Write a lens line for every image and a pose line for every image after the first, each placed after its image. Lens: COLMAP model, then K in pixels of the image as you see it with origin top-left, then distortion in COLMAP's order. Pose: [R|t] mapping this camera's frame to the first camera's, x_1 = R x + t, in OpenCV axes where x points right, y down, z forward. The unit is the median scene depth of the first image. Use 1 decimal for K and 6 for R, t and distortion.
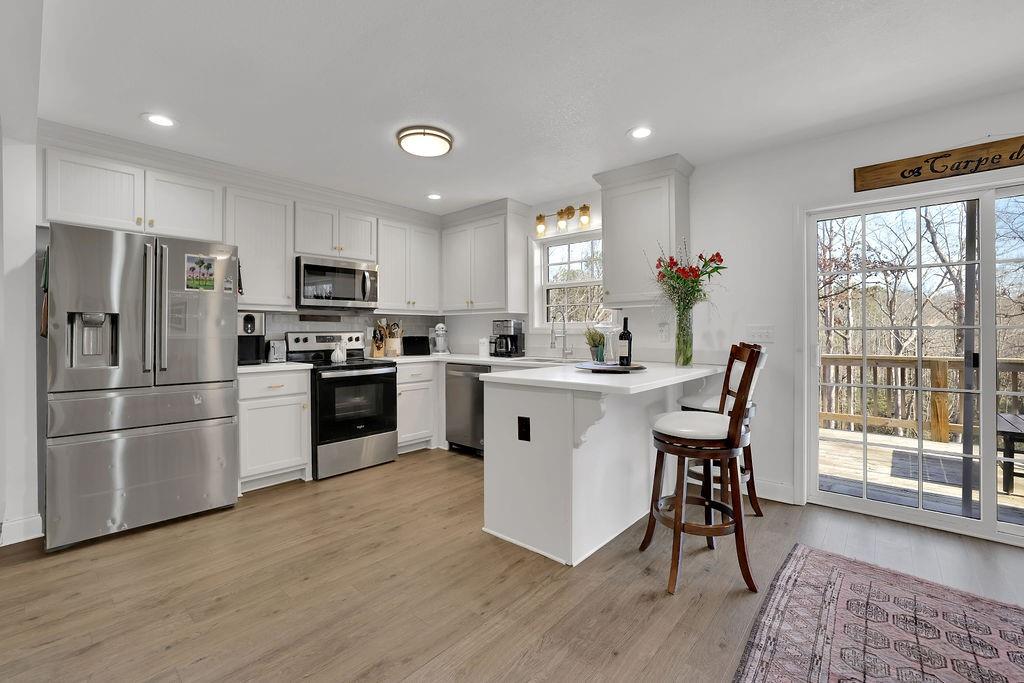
lens RADIAL K [[446.9, 0, 511.5], [0, 446.9, 333.5], [0, 0, 1]] dist [-0.054938, 0.019319]
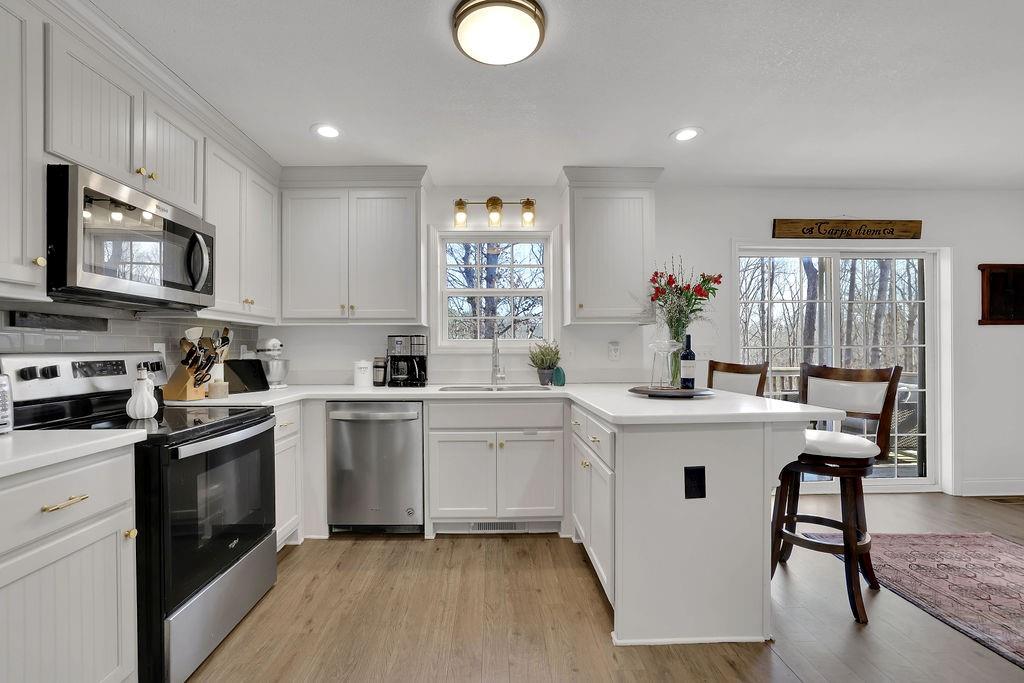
lens RADIAL K [[443.5, 0, 505.8], [0, 443.5, 348.3], [0, 0, 1]] dist [-0.044993, 0.015720]
pose [[0.735428, 0.001193, 0.677602, -0.583575], [0.005455, 0.999956, -0.007681, -0.003565], [-0.677581, 0.009345, 0.735389, 0.567447]]
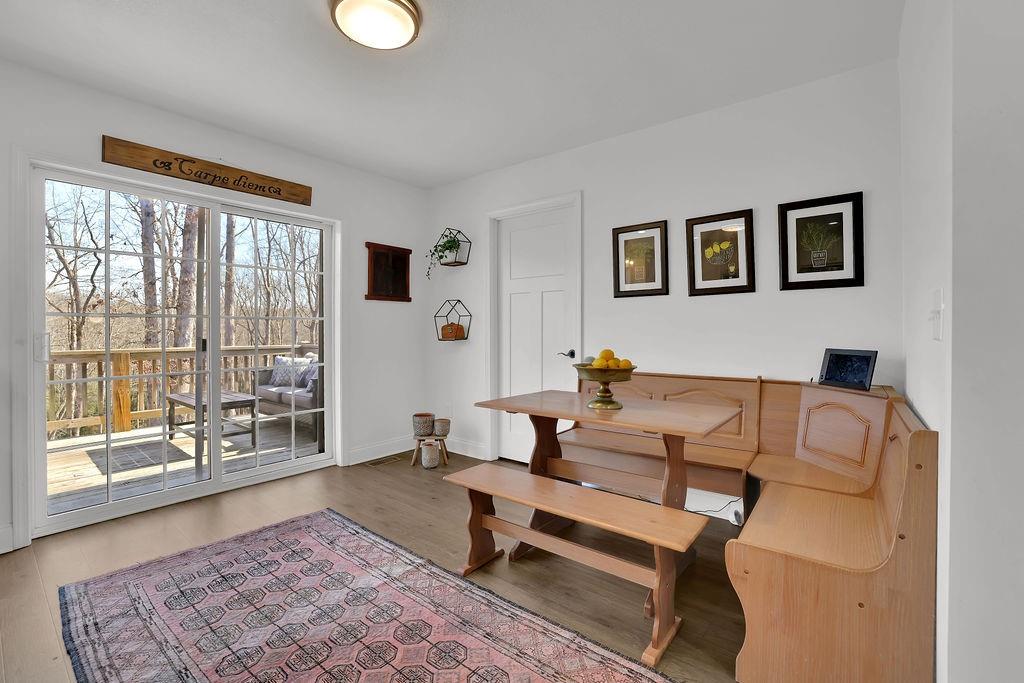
lens RADIAL K [[444.0, 0, 508.5], [0, 444.0, 330.8], [0, 0, 1]] dist [-0.050990, 0.020558]
pose [[-0.037470, 0.001128, 0.999297, -0.115183], [0.002502, 0.999996, -0.001035, 0.023199], [-0.999295, 0.002462, -0.037473, 0.188754]]
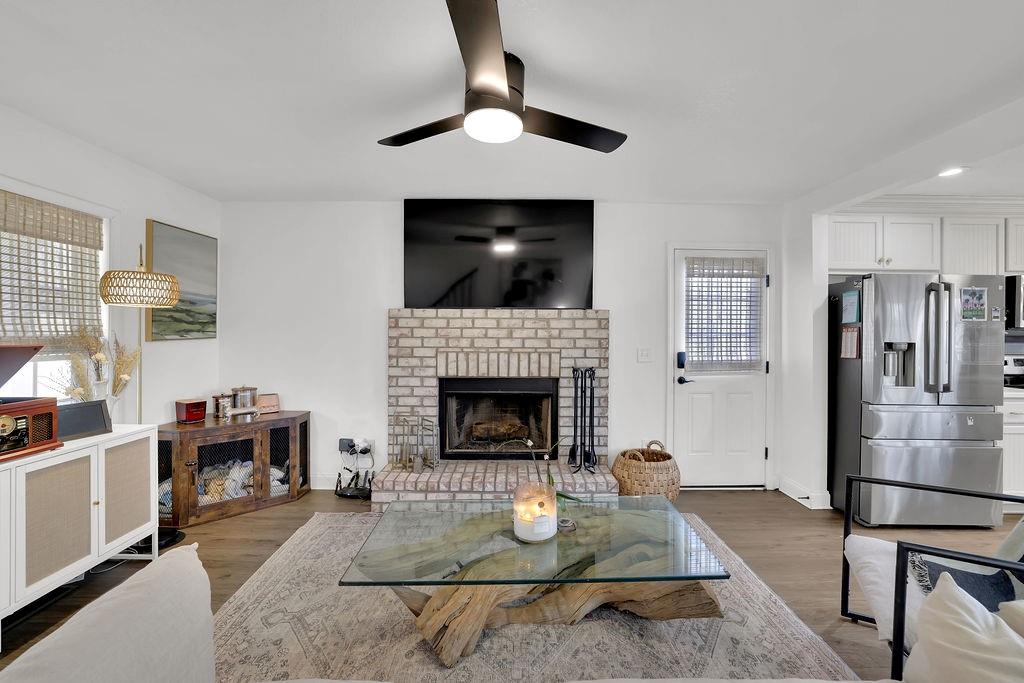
lens RADIAL K [[444.0, 0, 508.5], [0, 444.0, 330.8], [0, 0, 1]] dist [-0.050990, 0.020558]
pose [[0.660228, 0.006743, -0.751035, -0.651485], [-0.012127, 0.999925, -0.001683, -0.054313], [0.750968, 0.010219, 0.660260, -0.551027]]
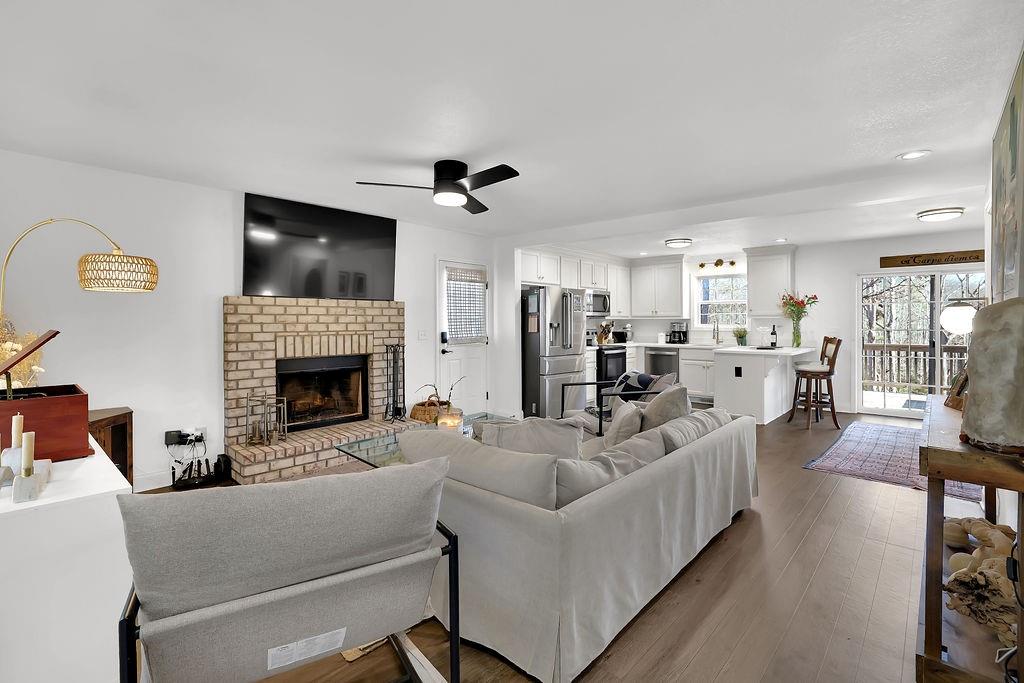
lens RADIAL K [[475.6, 0, 513.3], [0, 475.6, 320.8], [0, 0, 1]] dist [-0.016161, 0.000079]
pose [[0.999784, 0.002844, -0.020573, -0.953406], [-0.002978, 0.999975, -0.006461, -0.035306], [0.020554, 0.006521, 0.999767, -1.331136]]
